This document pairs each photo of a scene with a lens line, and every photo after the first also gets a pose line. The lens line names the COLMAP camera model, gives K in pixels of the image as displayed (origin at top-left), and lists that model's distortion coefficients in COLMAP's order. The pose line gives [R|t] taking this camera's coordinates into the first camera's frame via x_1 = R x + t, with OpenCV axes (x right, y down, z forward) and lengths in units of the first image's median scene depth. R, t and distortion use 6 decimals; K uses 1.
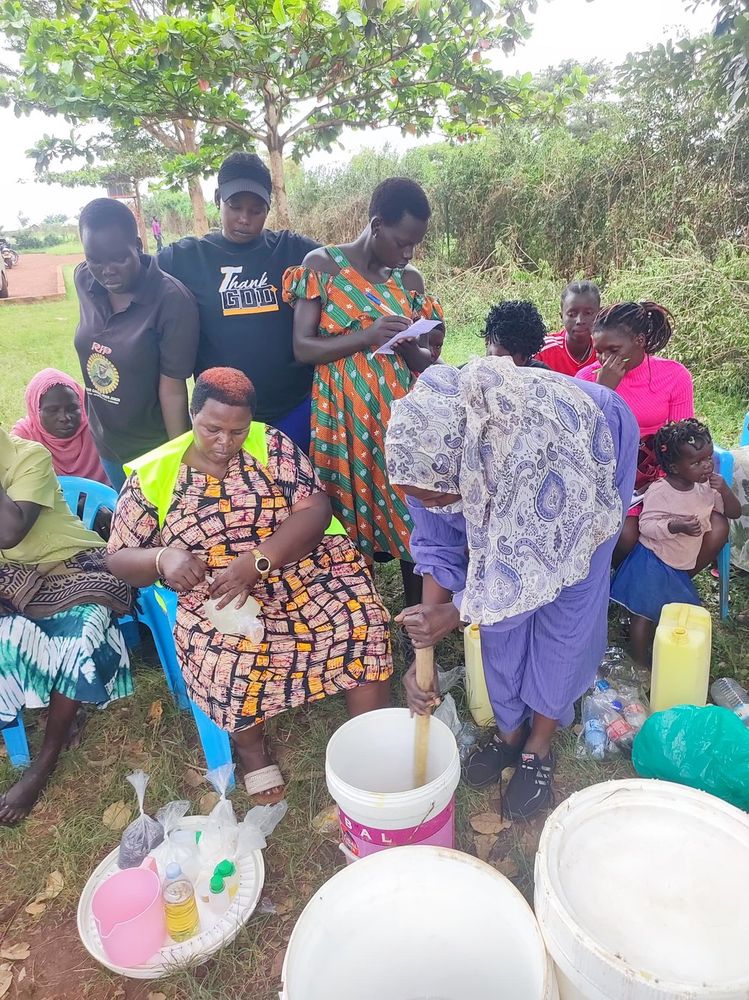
lens RADIAL K [[772.2, 0, 375.0], [0, 772.2, 500.8], [0, 0, 1]] dist [0.068075, -0.060838]
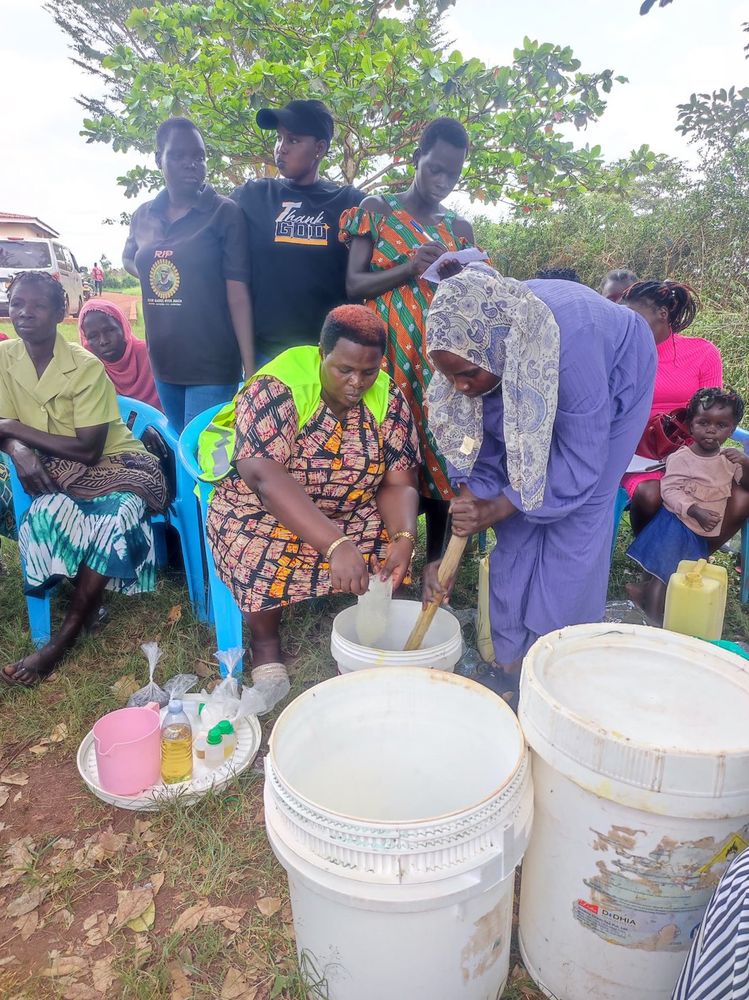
lens RADIAL K [[772.2, 0, 374.7], [0, 772.2, 505.2], [0, 0, 1]] dist [0.068075, -0.060838]
pose [[0.993155, 0.104077, -0.053023, 0.022525], [-0.108412, 0.990310, -0.086796, 0.192368], [0.043476, 0.091950, 0.994814, -0.027630]]
